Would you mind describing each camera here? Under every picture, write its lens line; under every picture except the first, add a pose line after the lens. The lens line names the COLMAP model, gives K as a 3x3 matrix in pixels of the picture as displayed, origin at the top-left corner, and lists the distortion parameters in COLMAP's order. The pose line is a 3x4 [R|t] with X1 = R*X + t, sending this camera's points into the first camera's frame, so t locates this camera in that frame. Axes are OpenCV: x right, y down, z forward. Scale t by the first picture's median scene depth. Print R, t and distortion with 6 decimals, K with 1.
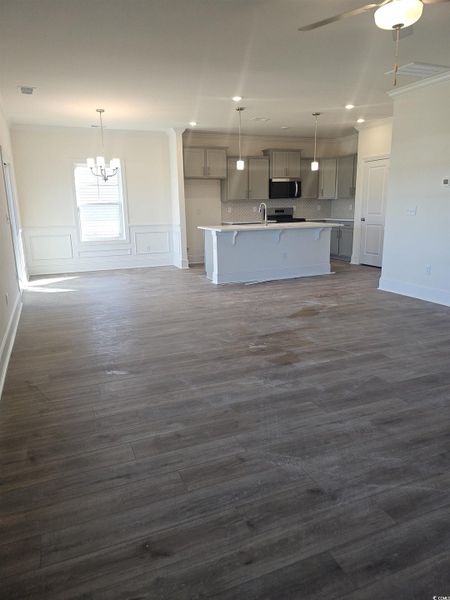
lens RADIAL K [[423.9, 0, 225.0], [0, 423.9, 300.0], [0, 0, 1]] dist [0.039929, -0.000163]
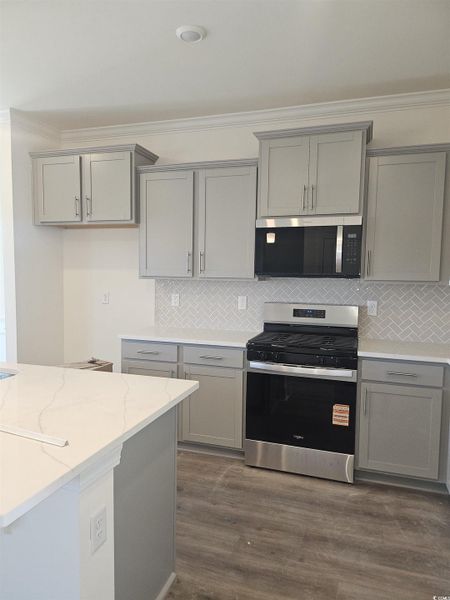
lens RADIAL K [[395.1, 0, 222.9], [0, 395.1, 307.8], [0, 0, 1]] dist [0.036031, 0.000044]
pose [[0.765224, 0.083262, -0.638357, 0.308523], [-0.170957, 0.982280, -0.076812, -0.195810], [0.620650, 0.167910, 0.765898, 0.786439]]
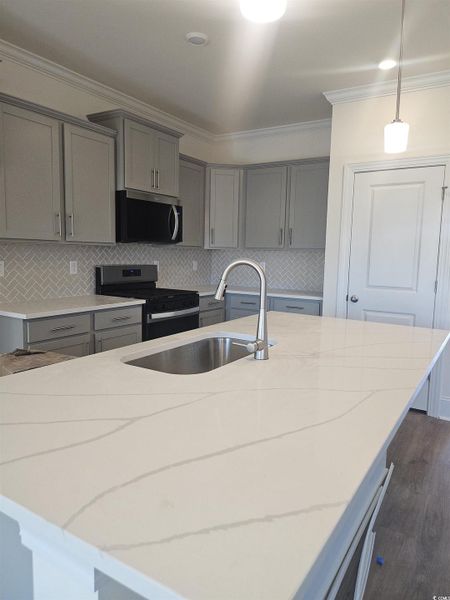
lens RADIAL K [[420.5, 0, 227.5], [0, 420.5, 295.6], [0, 0, 1]] dist [0.002290, -0.000594]
pose [[0.810772, -0.024242, 0.584860, -0.037491], [0.092520, 0.991890, -0.087144, -0.158767], [-0.578004, 0.124766, 0.806440, 0.689167]]
